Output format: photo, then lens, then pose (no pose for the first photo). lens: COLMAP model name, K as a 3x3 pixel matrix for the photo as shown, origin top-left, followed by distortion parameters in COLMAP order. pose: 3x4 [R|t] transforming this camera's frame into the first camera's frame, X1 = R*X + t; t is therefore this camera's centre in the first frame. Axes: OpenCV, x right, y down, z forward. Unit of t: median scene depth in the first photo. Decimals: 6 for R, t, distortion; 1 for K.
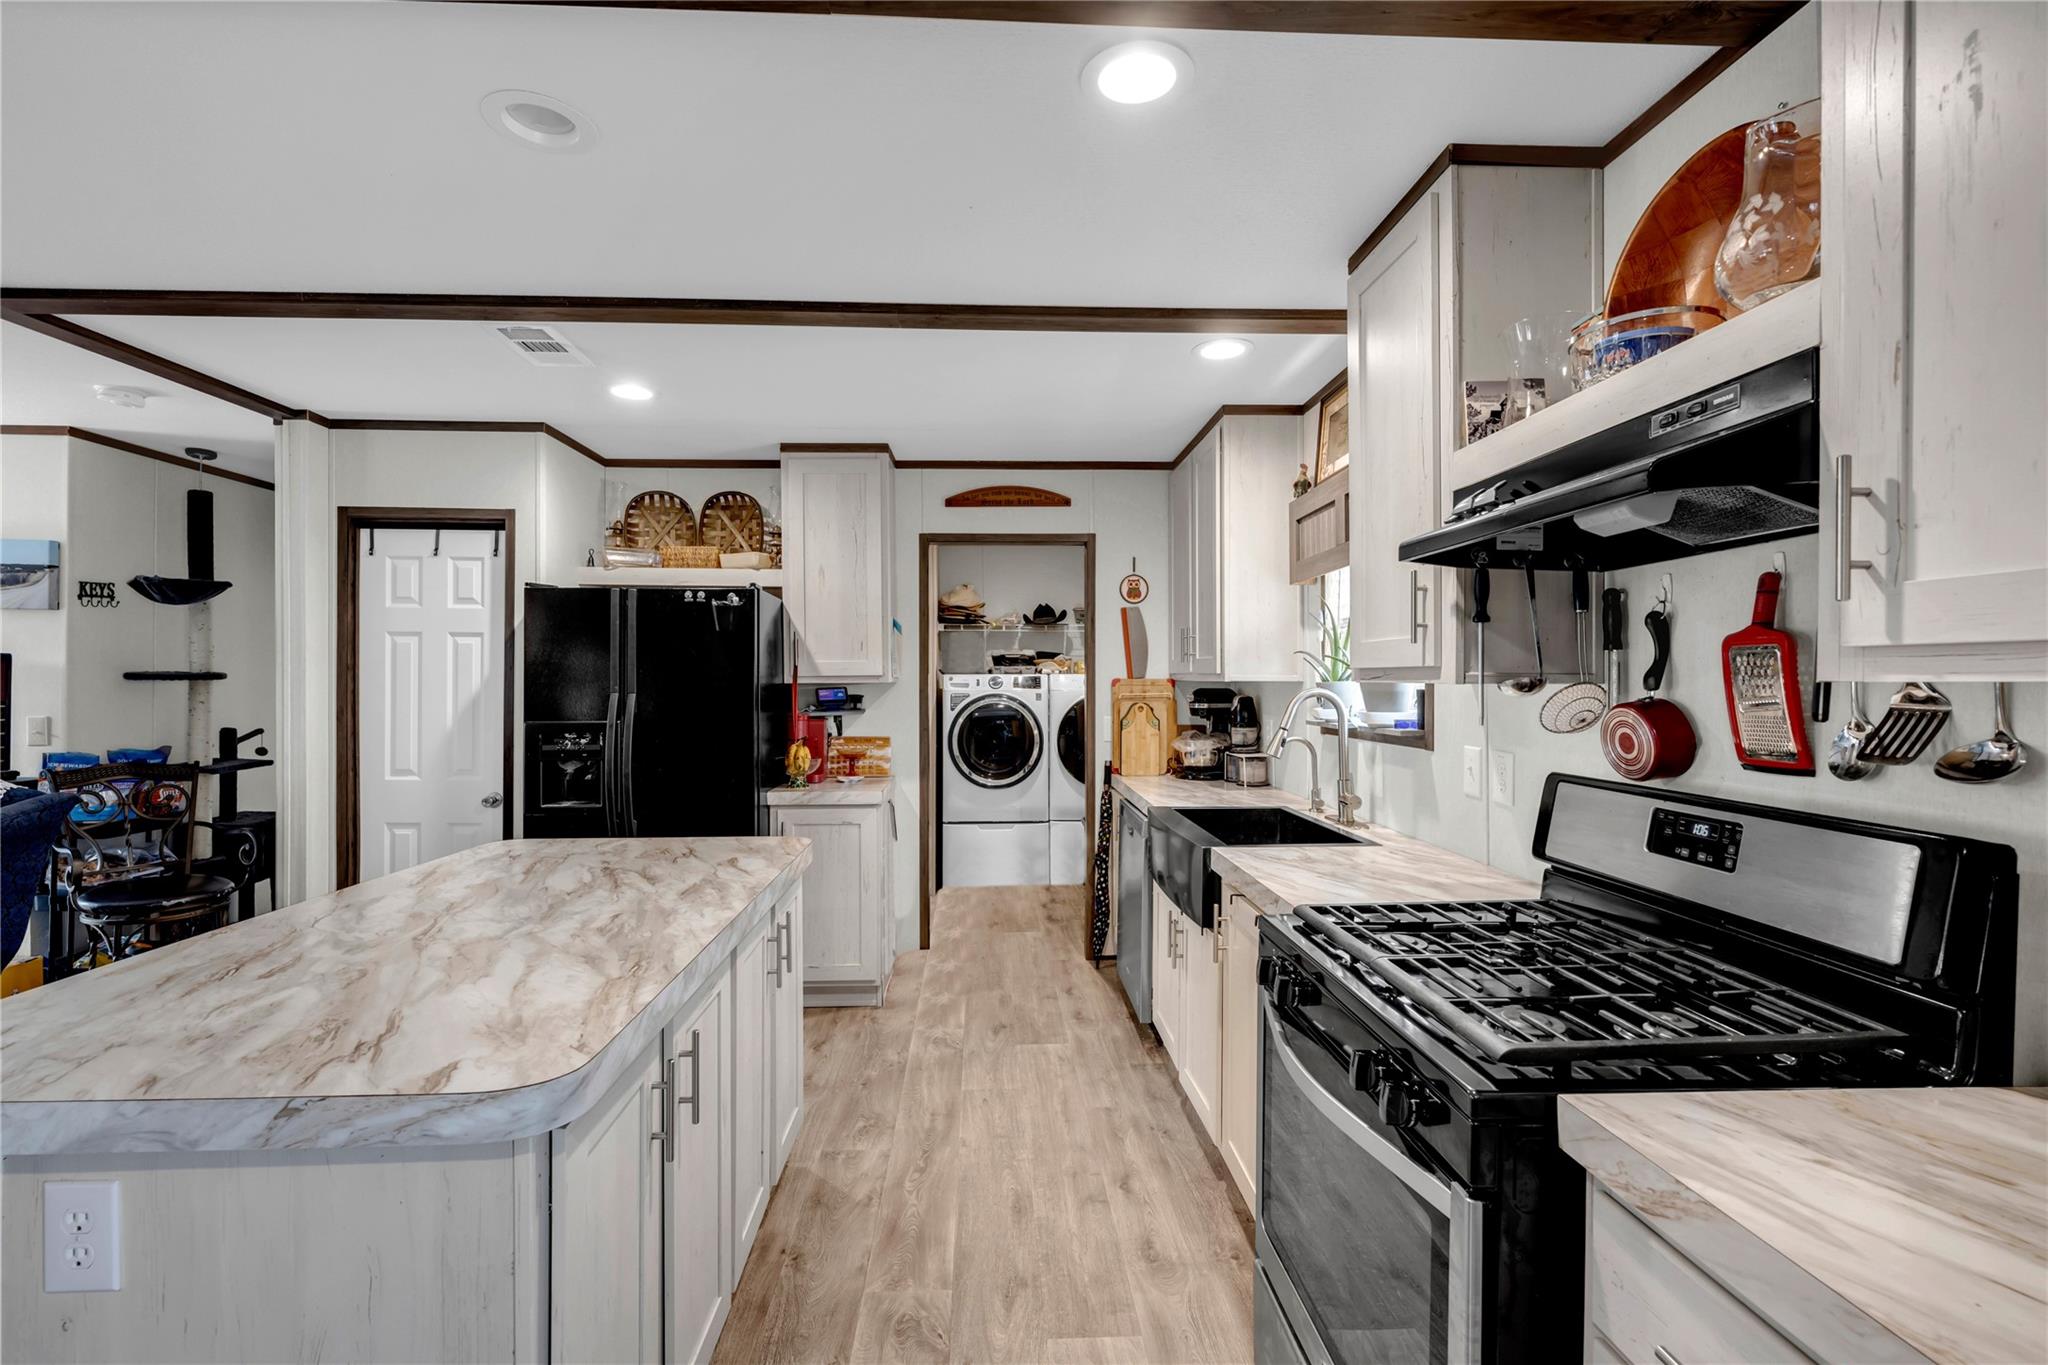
lens RADIAL K [[871.5, 0, 1001.3], [0, 871.5, 680.4], [0, 0, 1]] dist [-0.000036, 0.000018]
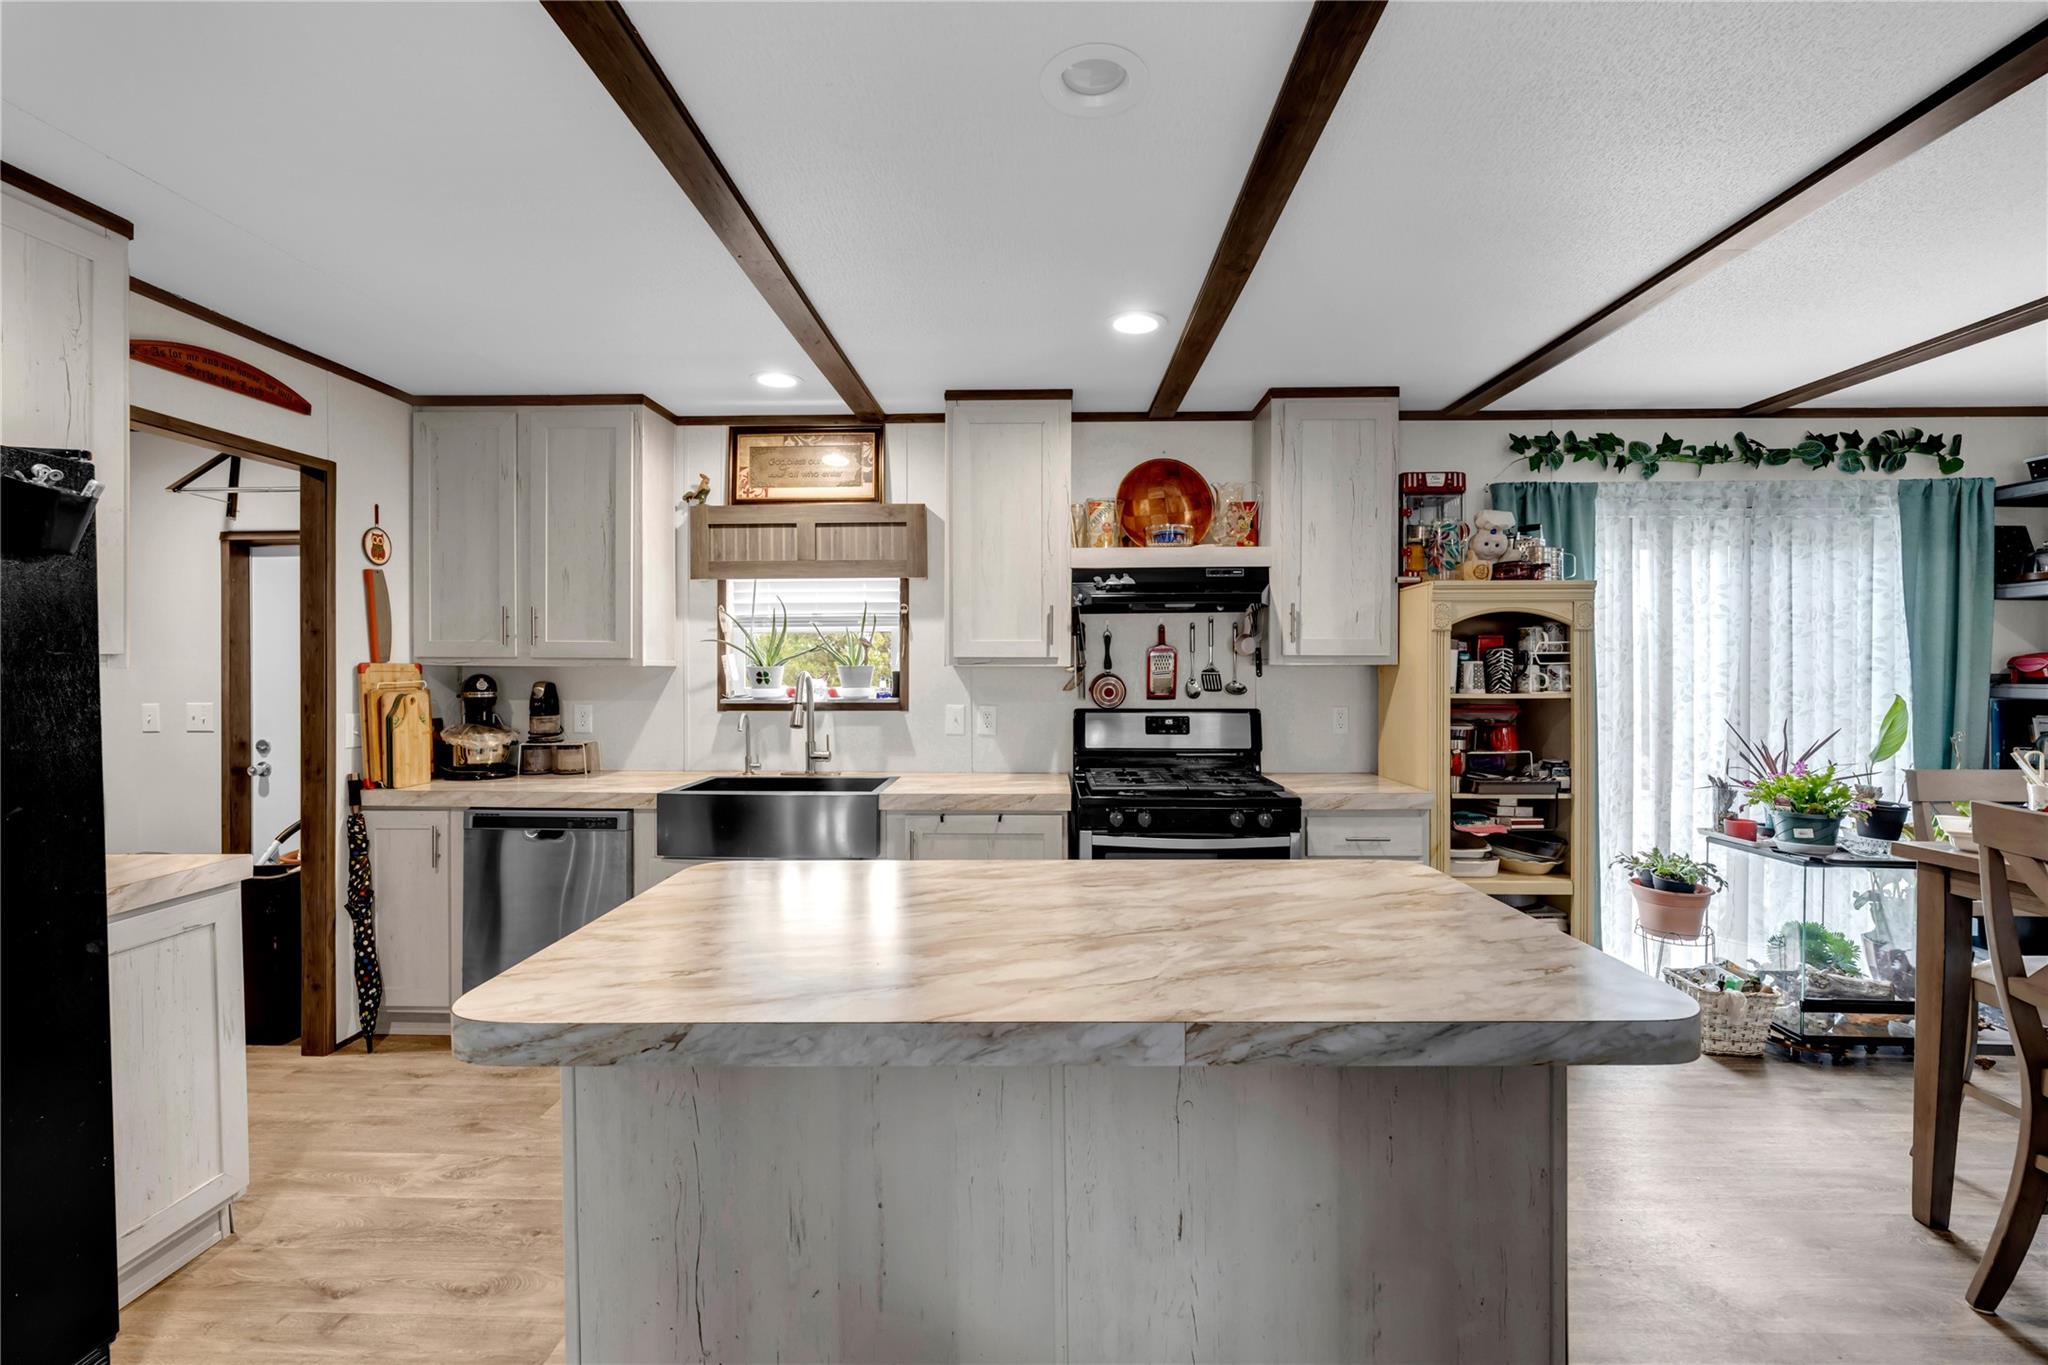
lens RADIAL K [[871.5, 0, 1001.3], [0, 871.5, 680.4], [0, 0, 1]] dist [-0.000036, 0.000018]
pose [[0.092545, -0.014806, 0.995598, -0.595366], [0.000293, 0.999890, 0.014842, 0.002303], [-0.995708, -0.001082, 0.092539, 0.401796]]
